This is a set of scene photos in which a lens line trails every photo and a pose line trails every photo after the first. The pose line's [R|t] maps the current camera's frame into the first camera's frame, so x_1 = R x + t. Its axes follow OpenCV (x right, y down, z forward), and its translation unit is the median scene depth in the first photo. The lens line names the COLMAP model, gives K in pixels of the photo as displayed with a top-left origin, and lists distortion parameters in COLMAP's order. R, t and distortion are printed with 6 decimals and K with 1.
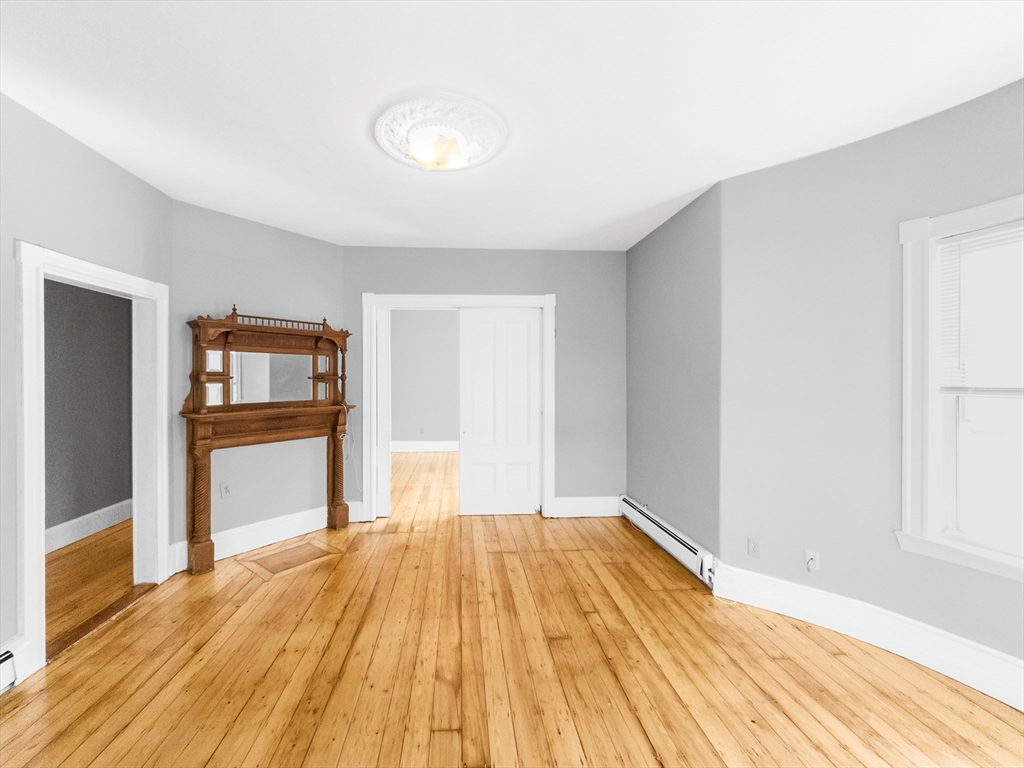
lens RADIAL K [[406.5, 0, 512.0], [0, 406.5, 384.0], [0, 0, 1]] dist [-0.000102, -0.000117]
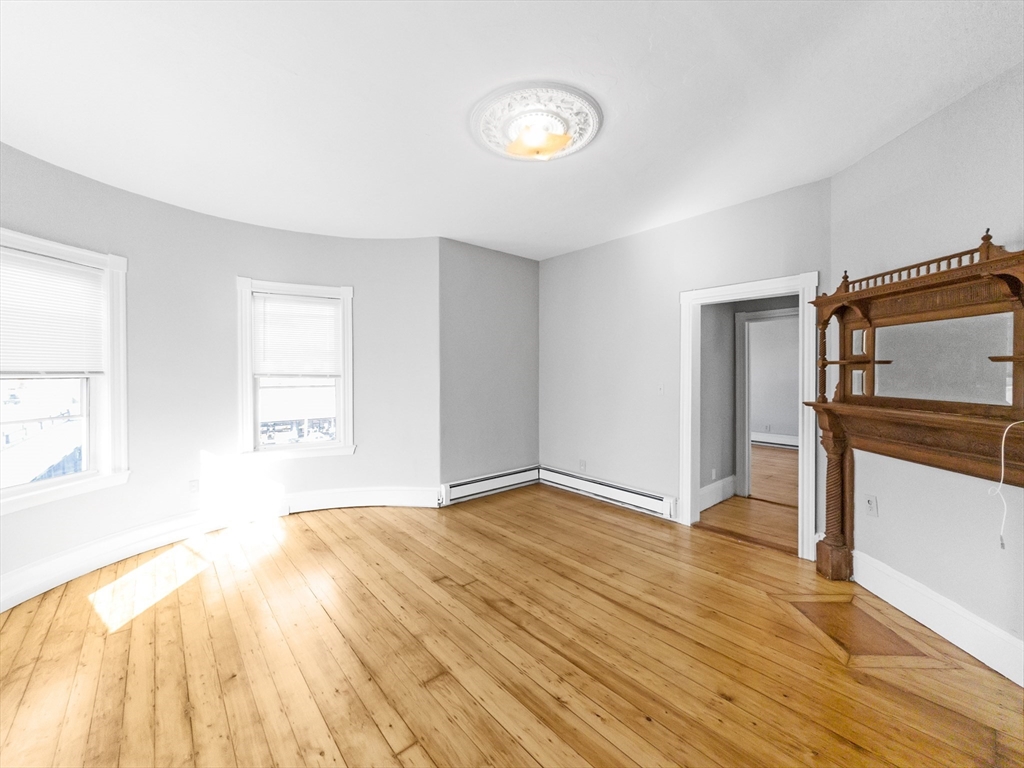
lens RADIAL K [[410.3, 0, 499.3], [0, 410.3, 376.7], [0, 0, 1]] dist [-0.000016, 0.000065]
pose [[-0.836877, 0.010585, -0.547289, 0.459537], [-0.007195, 0.999514, 0.030333, -0.008339], [0.547344, 0.029323, -0.836394, 1.777401]]
